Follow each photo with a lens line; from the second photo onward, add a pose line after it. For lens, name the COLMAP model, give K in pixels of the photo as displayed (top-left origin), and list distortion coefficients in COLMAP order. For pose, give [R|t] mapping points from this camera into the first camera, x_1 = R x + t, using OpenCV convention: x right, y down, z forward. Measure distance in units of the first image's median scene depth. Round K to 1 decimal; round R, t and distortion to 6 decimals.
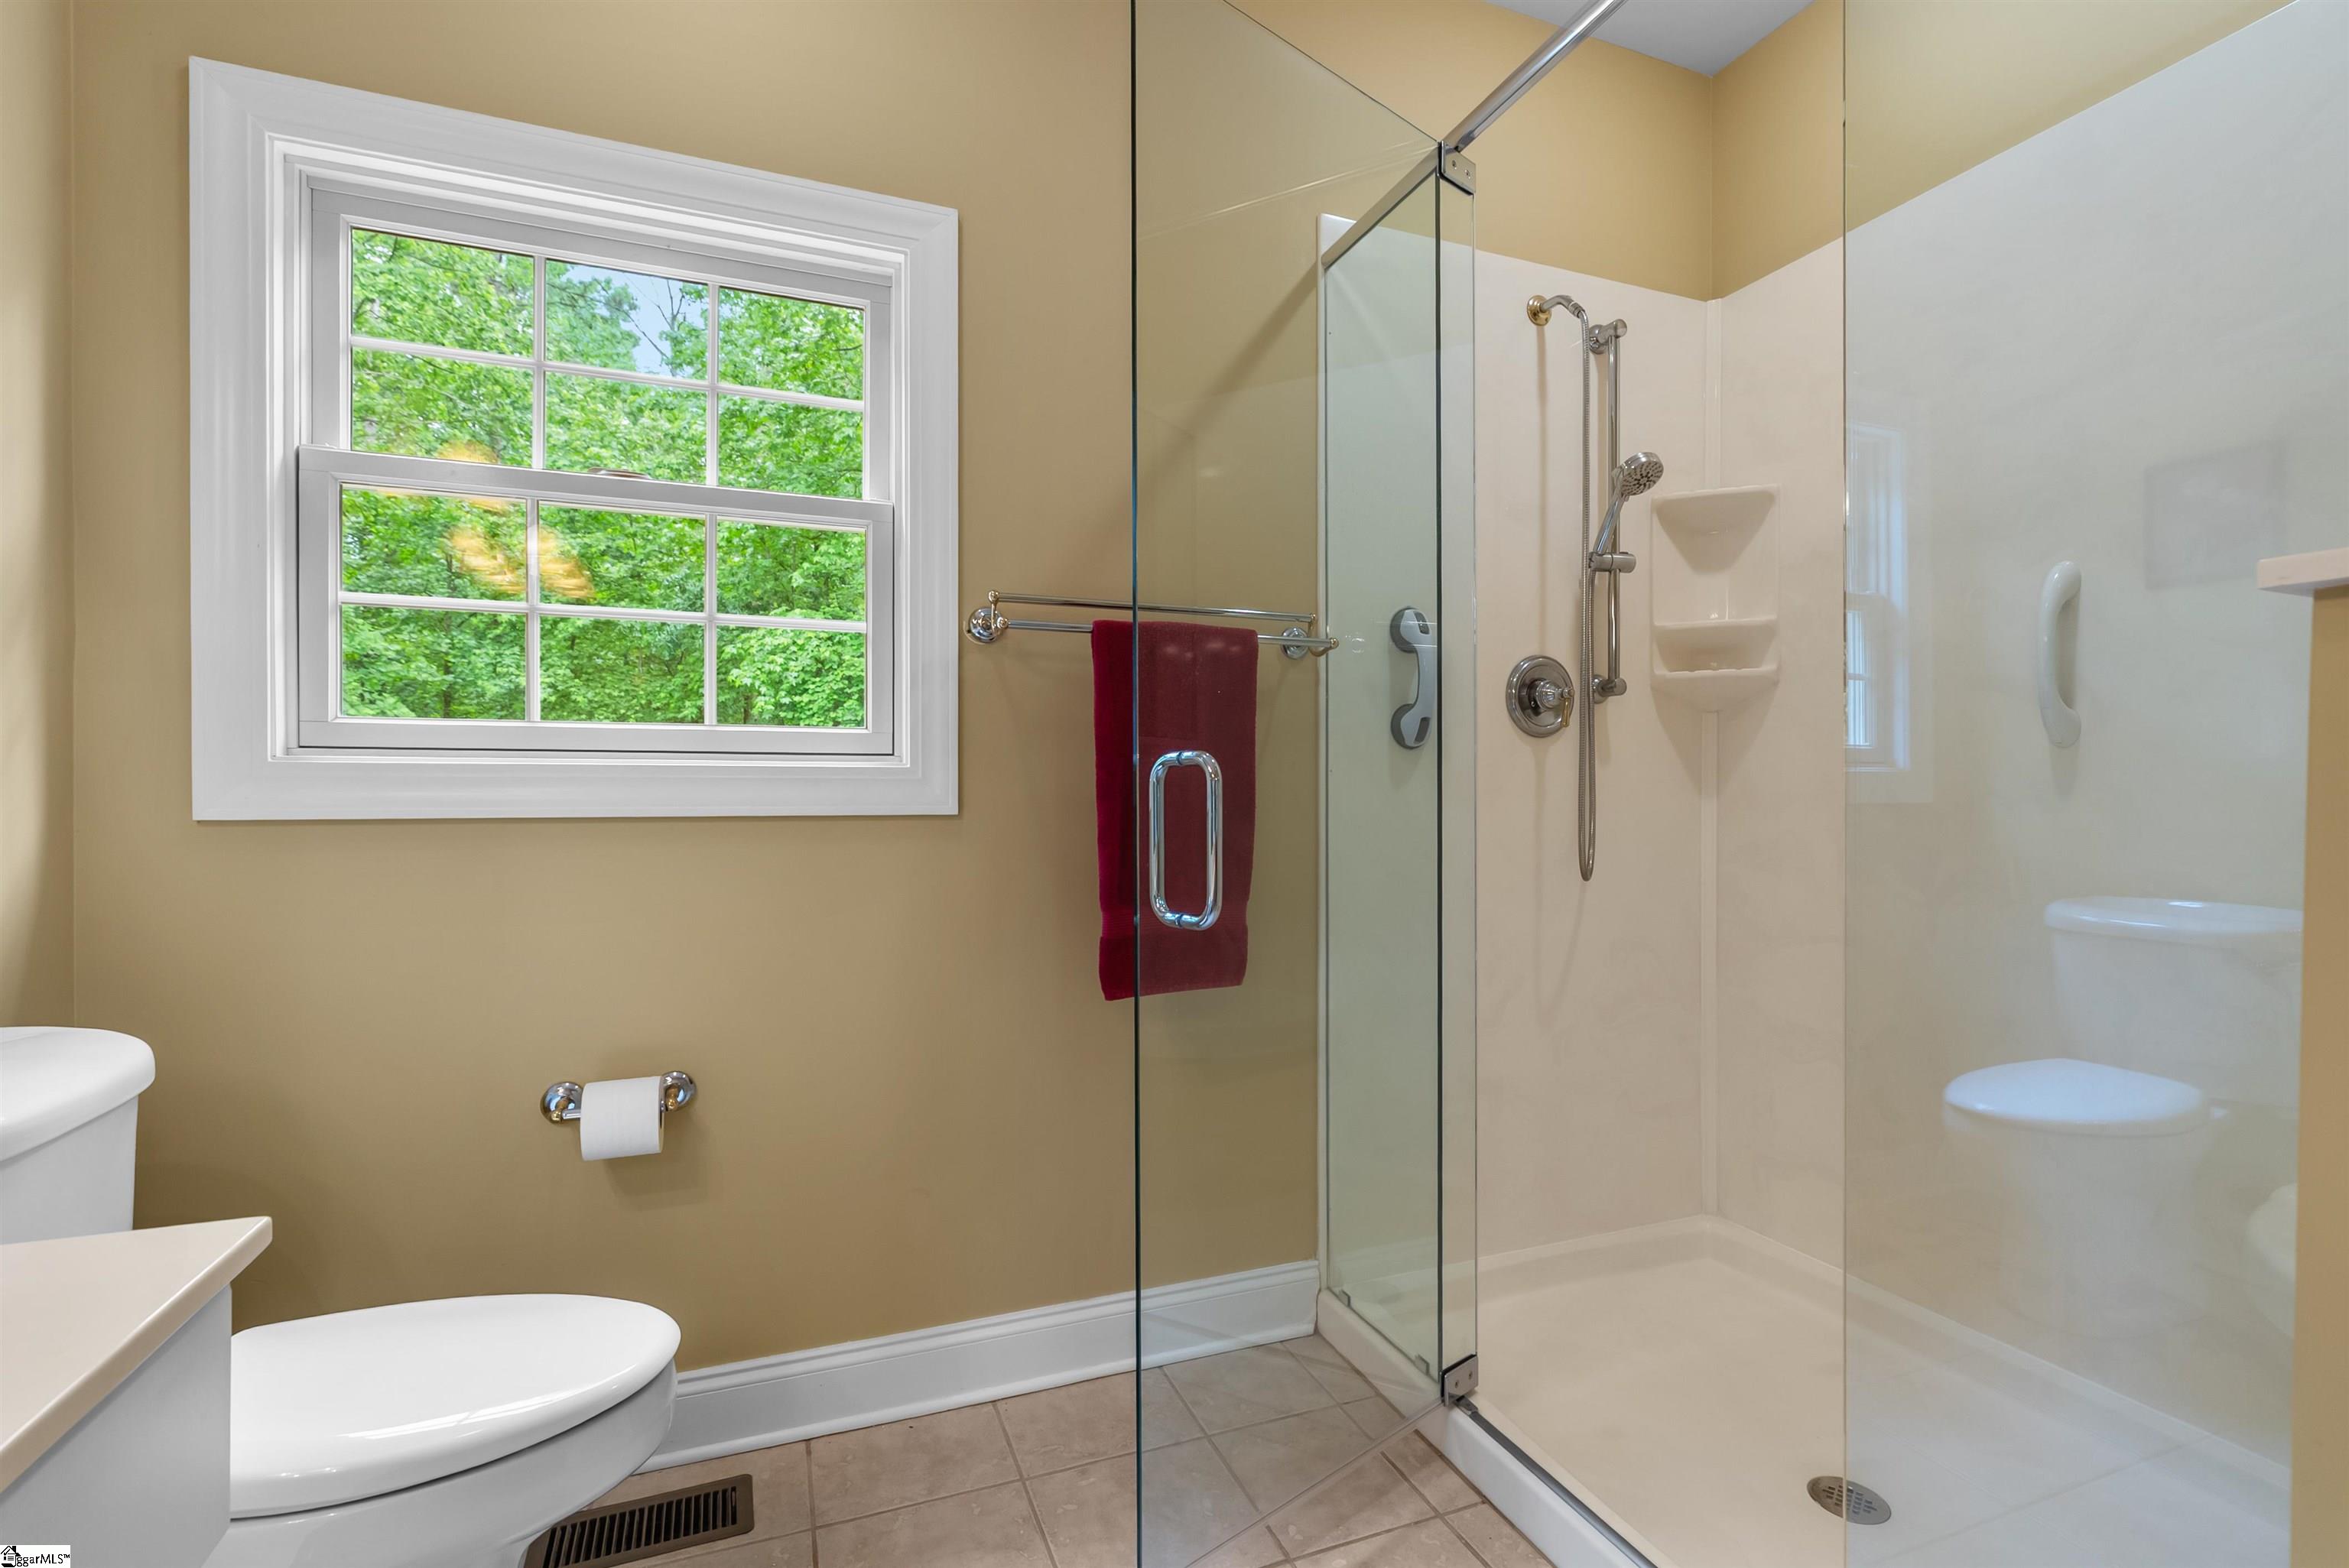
lens RADIAL K [[1060.1, 0, 1178.5], [0, 1060.1, 798.4], [0, 0, 1]] dist [-0.010752, 0.004247]
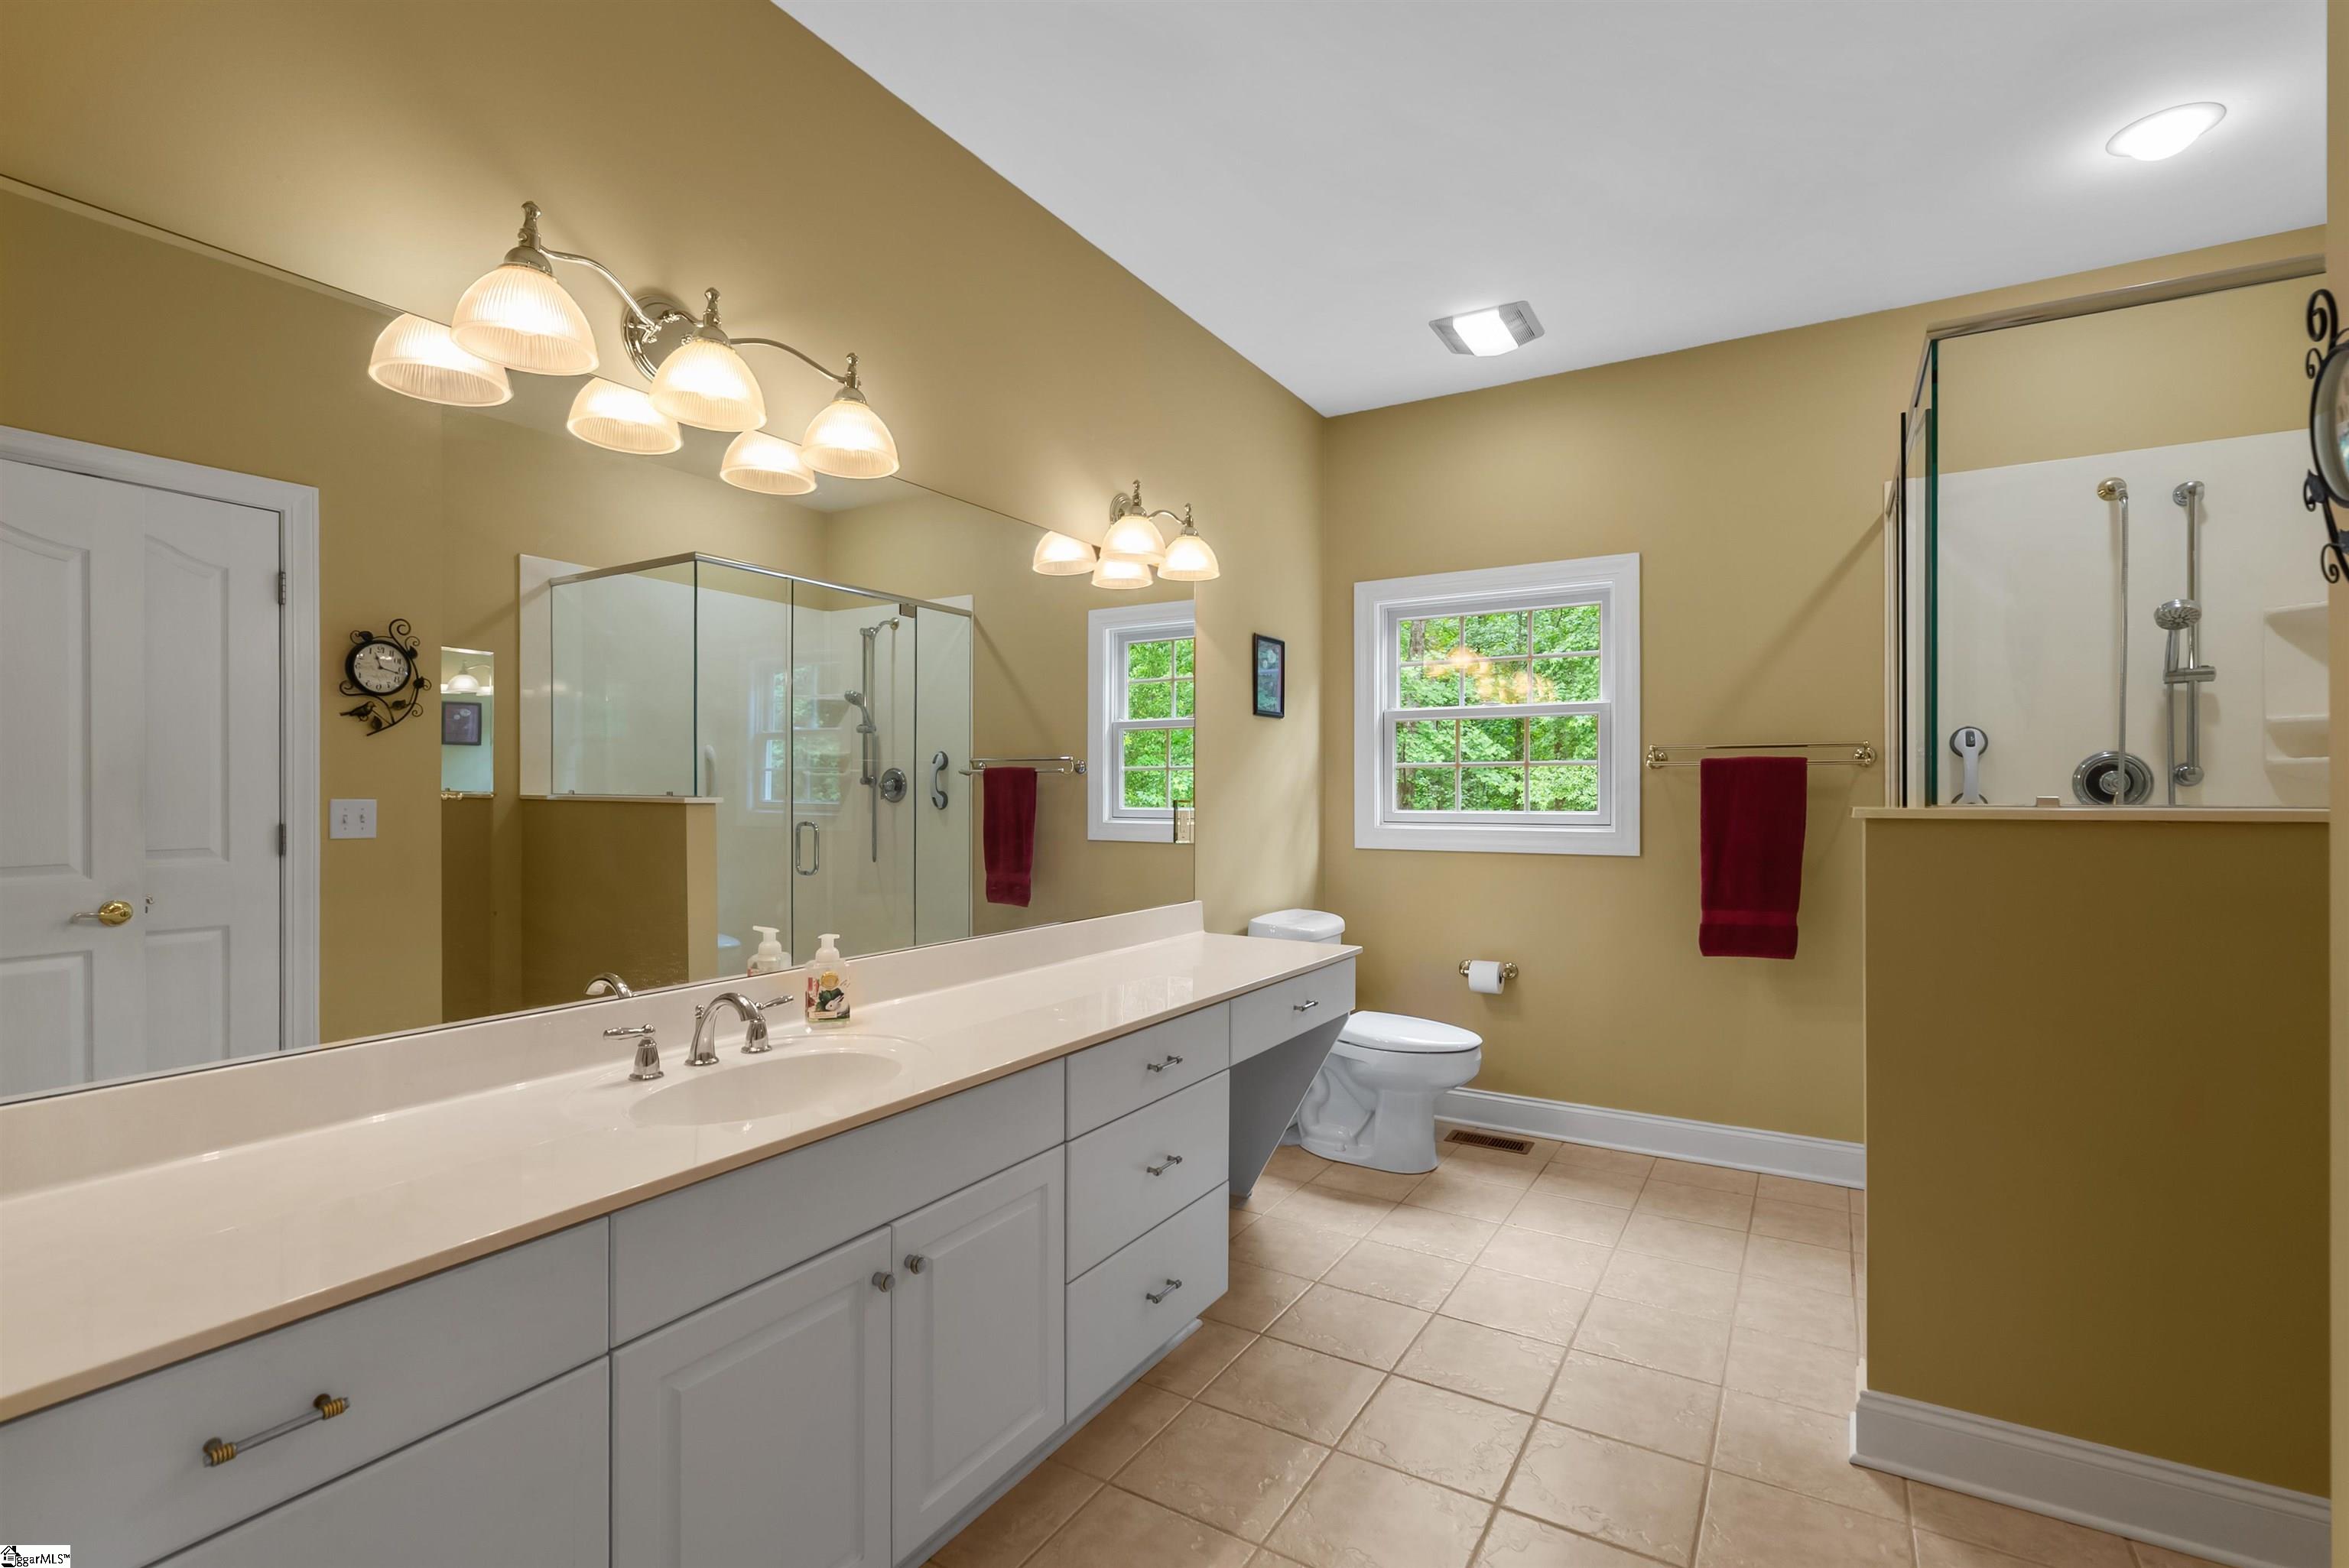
lens RADIAL K [[1060.1, 0, 1175.2], [0, 1060.1, 790.7], [0, 0, 1]] dist [-0.010752, 0.004247]
pose [[0.594453, -0.001854, -0.804128, 0.940946], [-0.001219, 0.999994, -0.003207, -0.108594], [0.804130, 0.002886, 0.594447, -0.953884]]
